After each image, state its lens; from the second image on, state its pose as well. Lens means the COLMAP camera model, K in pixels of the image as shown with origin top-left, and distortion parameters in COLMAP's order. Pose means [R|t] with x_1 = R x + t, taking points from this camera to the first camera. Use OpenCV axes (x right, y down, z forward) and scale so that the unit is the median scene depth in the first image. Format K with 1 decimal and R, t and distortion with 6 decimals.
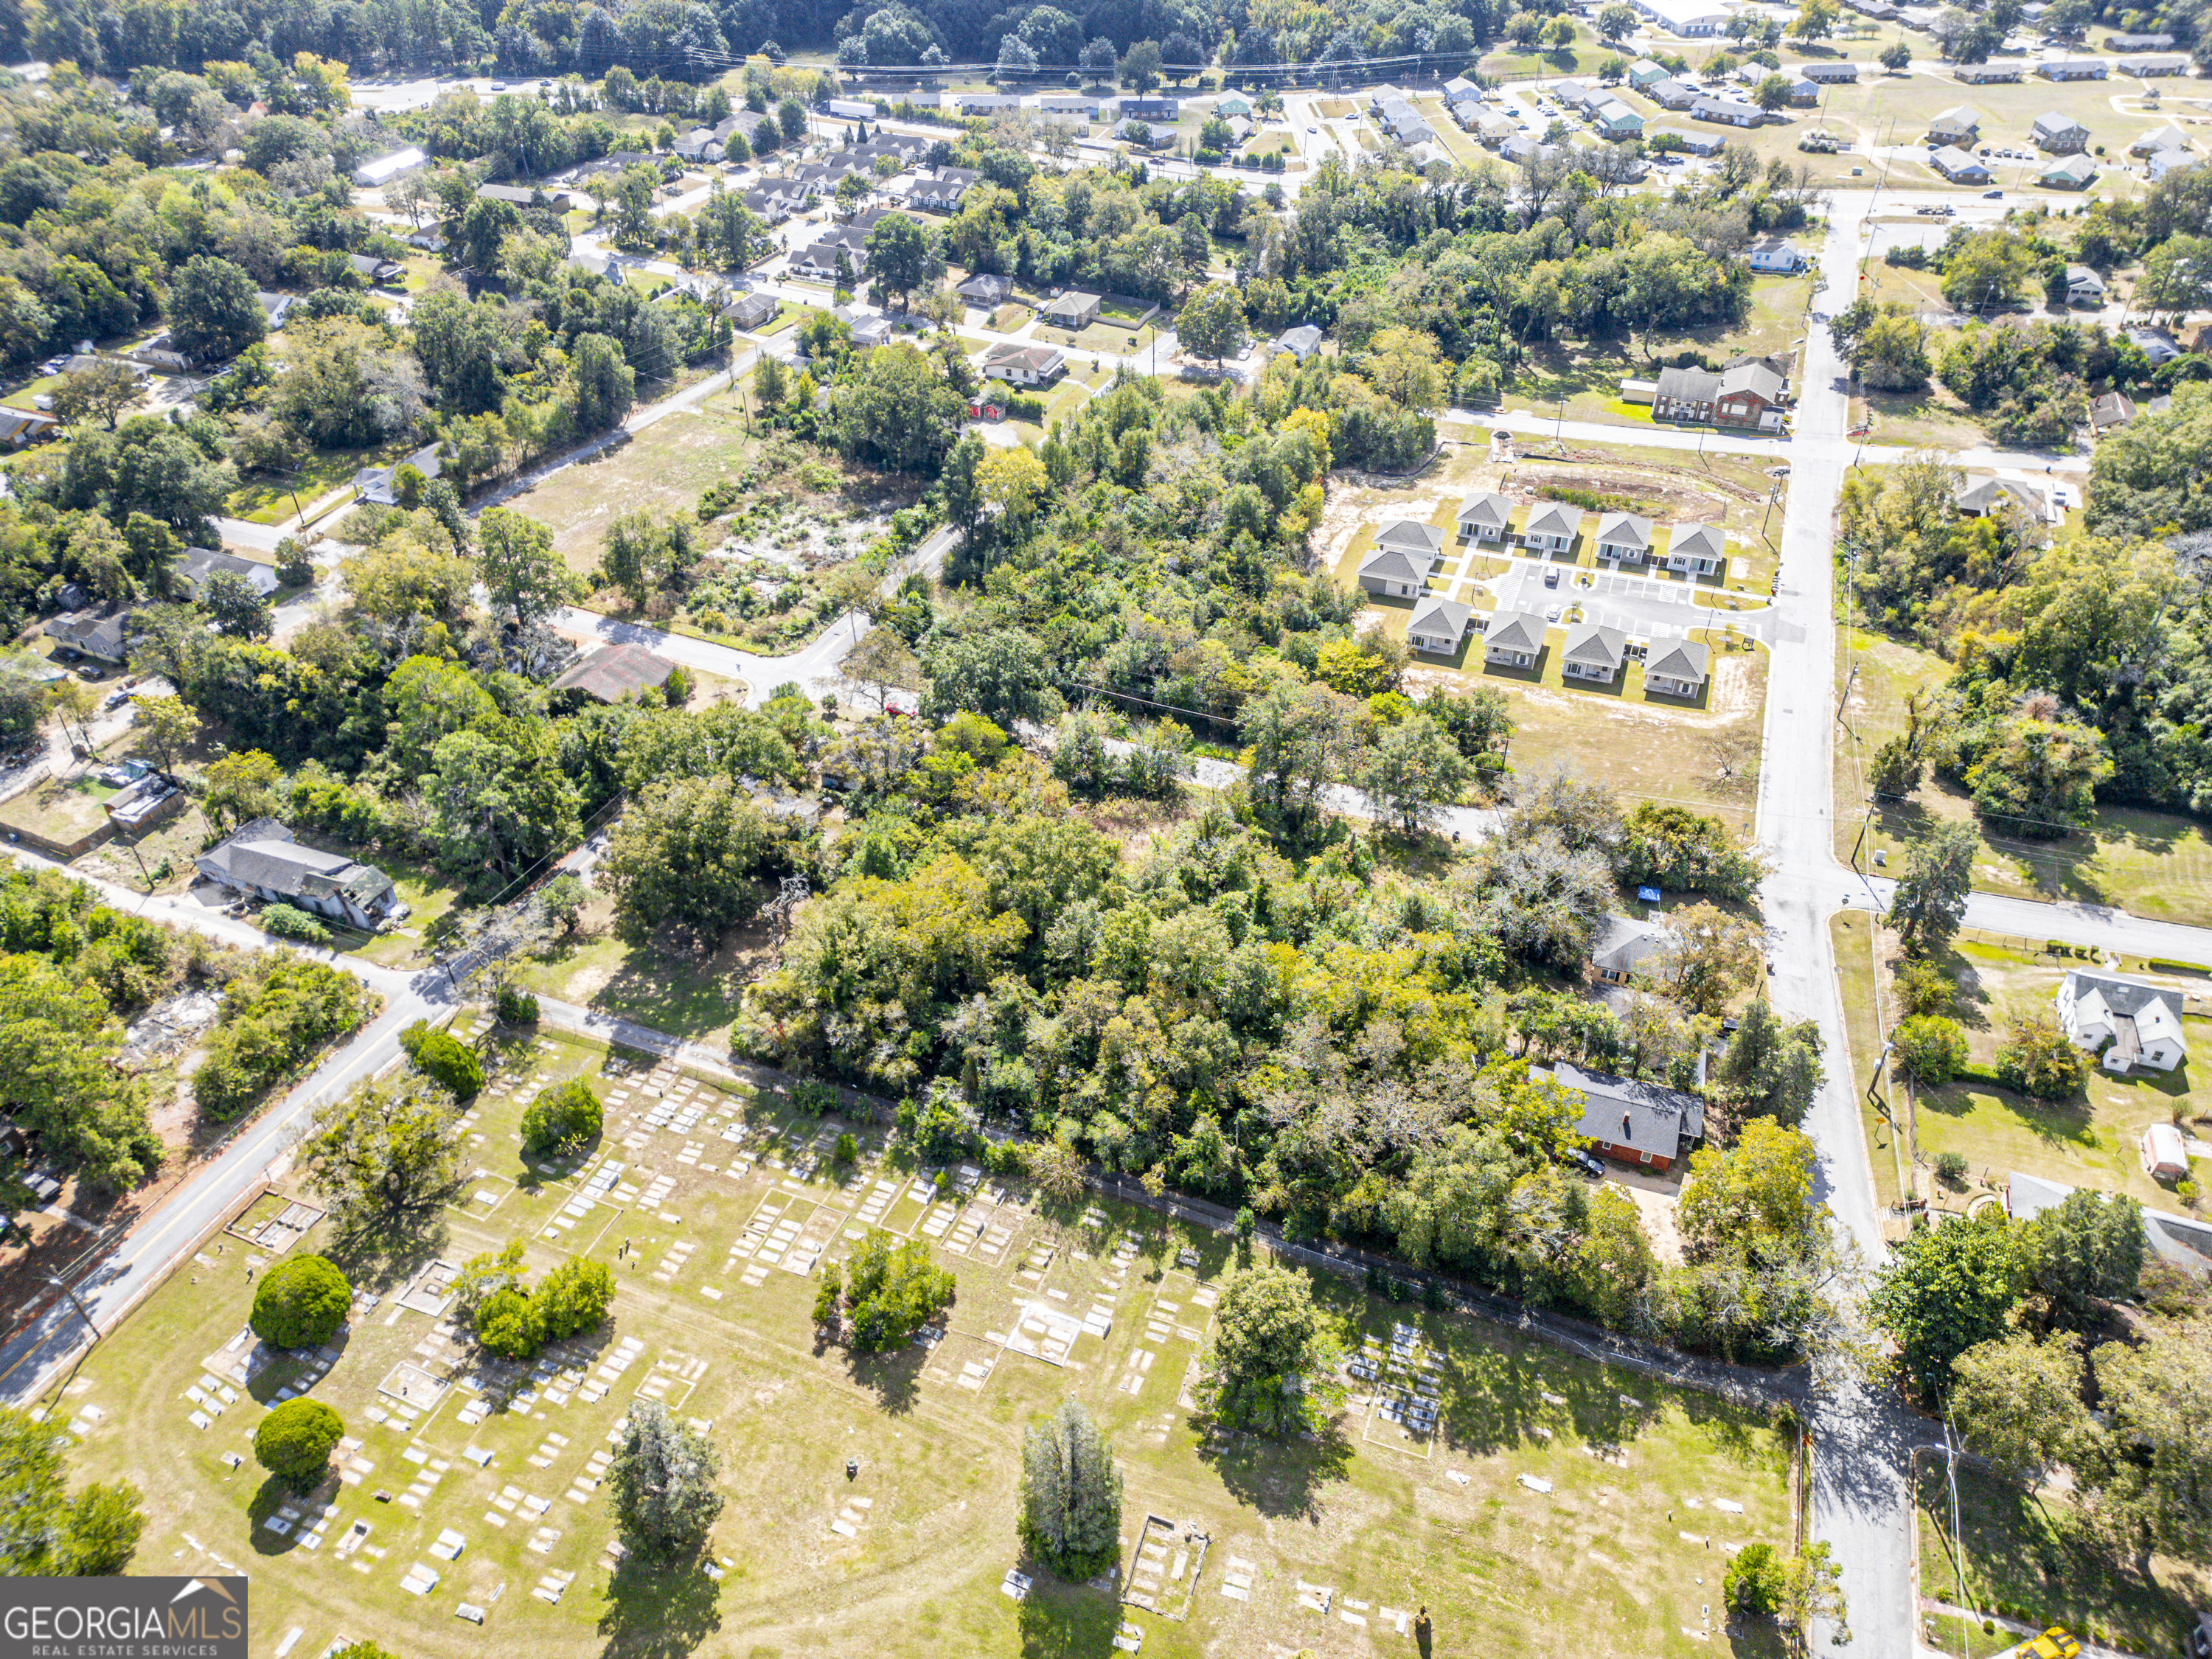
lens RADIAL K [[1541.8, 0, 1094.9], [0, 1541.8, 824.2], [0, 0, 1]] dist [0.077670, -0.072730]
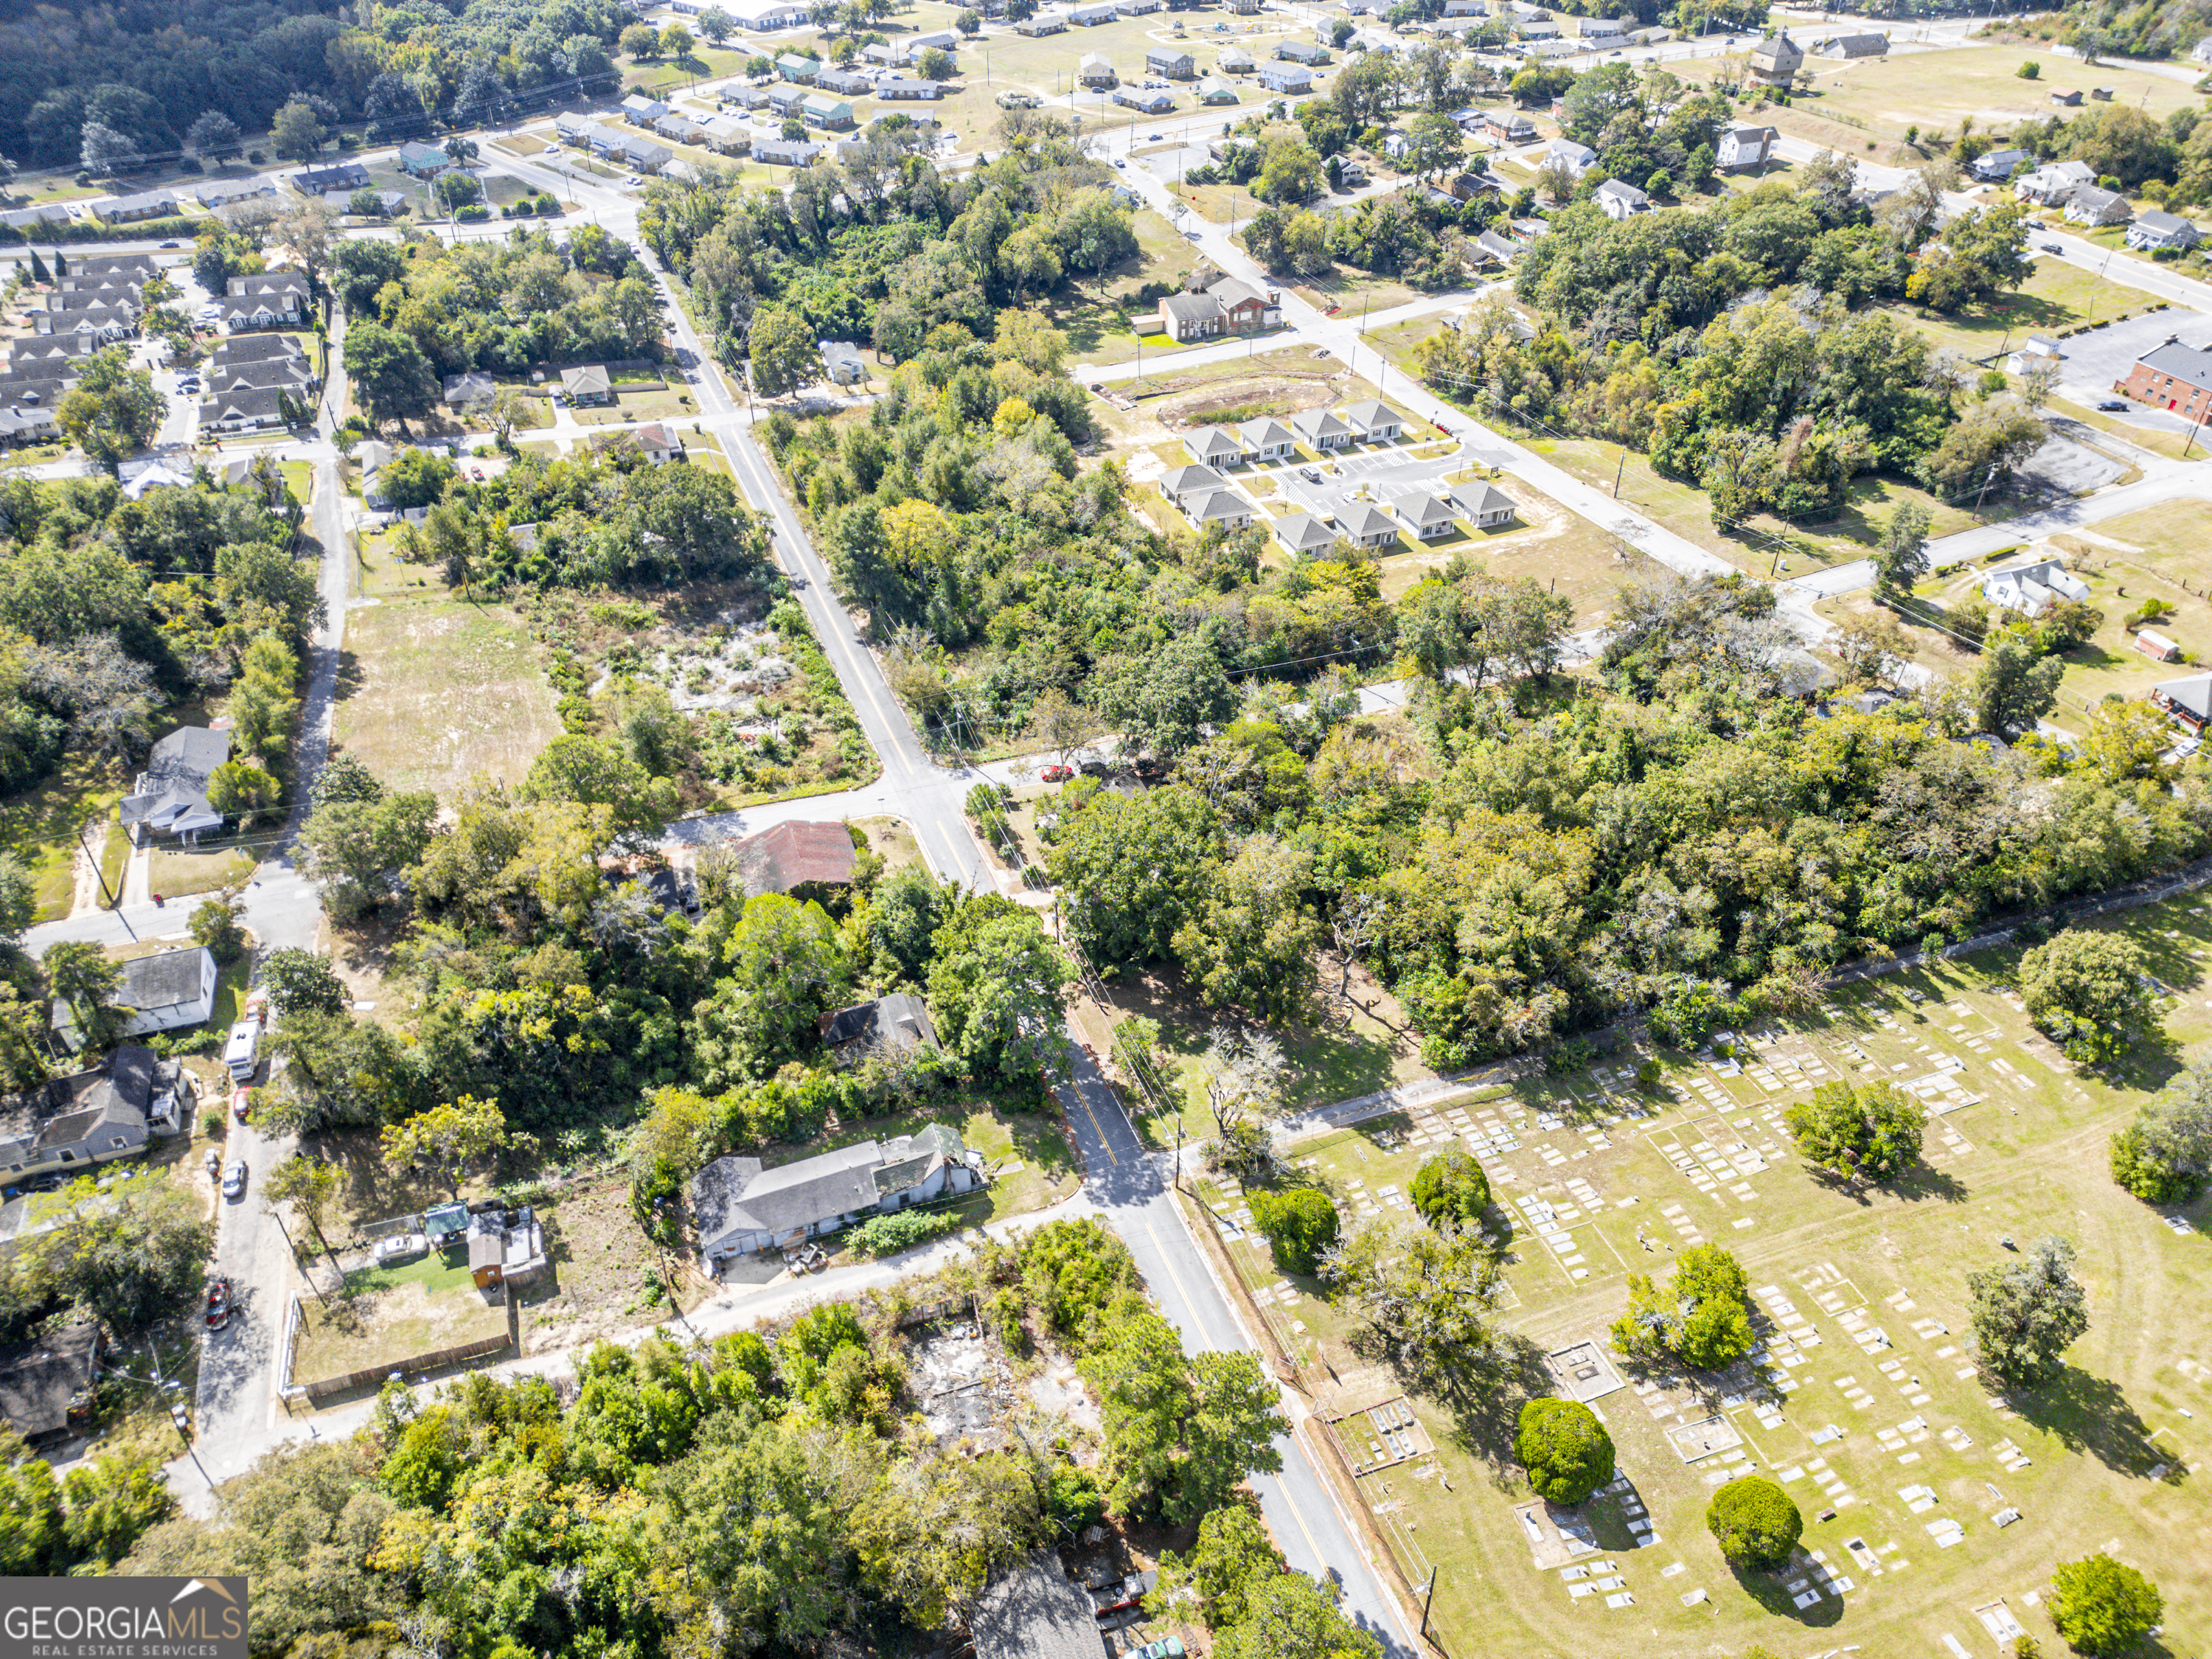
lens RADIAL K [[1541.8, 0, 1094.9], [0, 1541.8, 824.2], [0, 0, 1]] dist [0.077670, -0.072730]
pose [[0.746626, -0.399670, 0.531802, -0.524996], [0.402534, 0.907876, 0.117164, -0.122888], [-0.529637, 0.126591, 0.838725, 0.163616]]
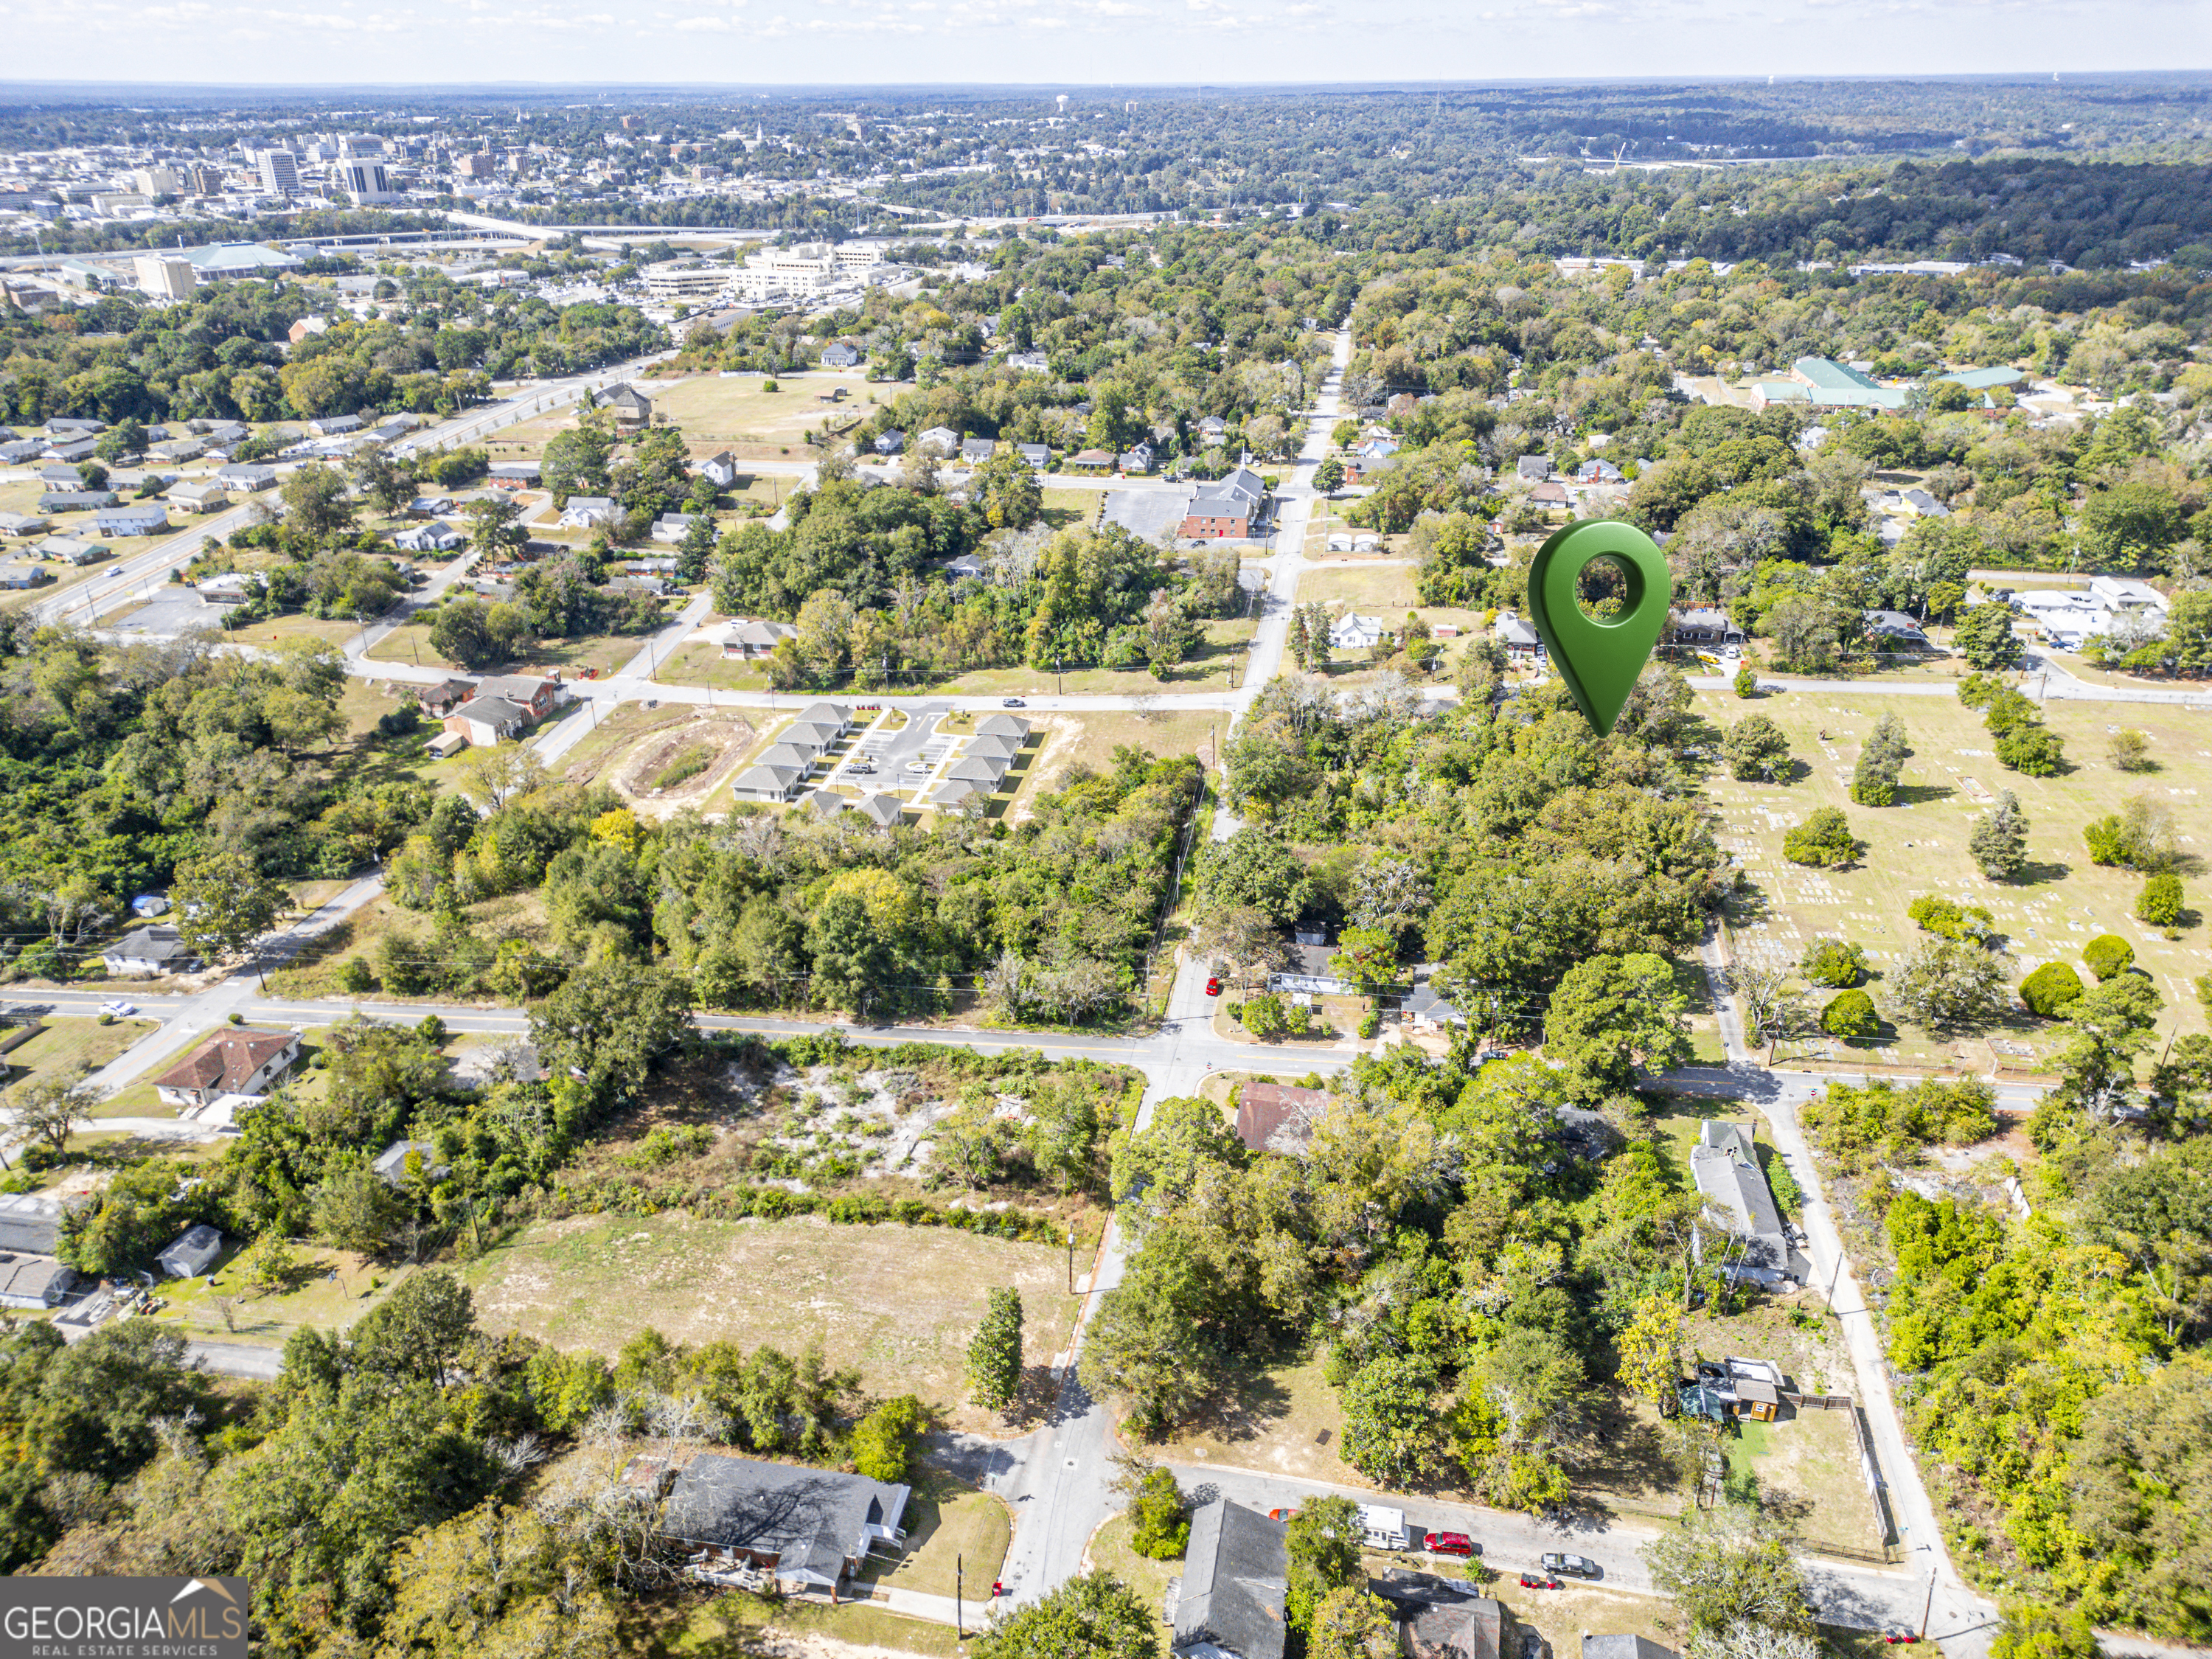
lens RADIAL K [[1541.8, 0, 1094.9], [0, 1541.8, 824.2], [0, 0, 1]] dist [0.077670, -0.072730]
pose [[-0.188766, -0.418896, 0.888197, -0.835753], [0.602957, 0.664457, 0.441520, -0.553339], [-0.775120, 0.618888, 0.127149, 0.721750]]
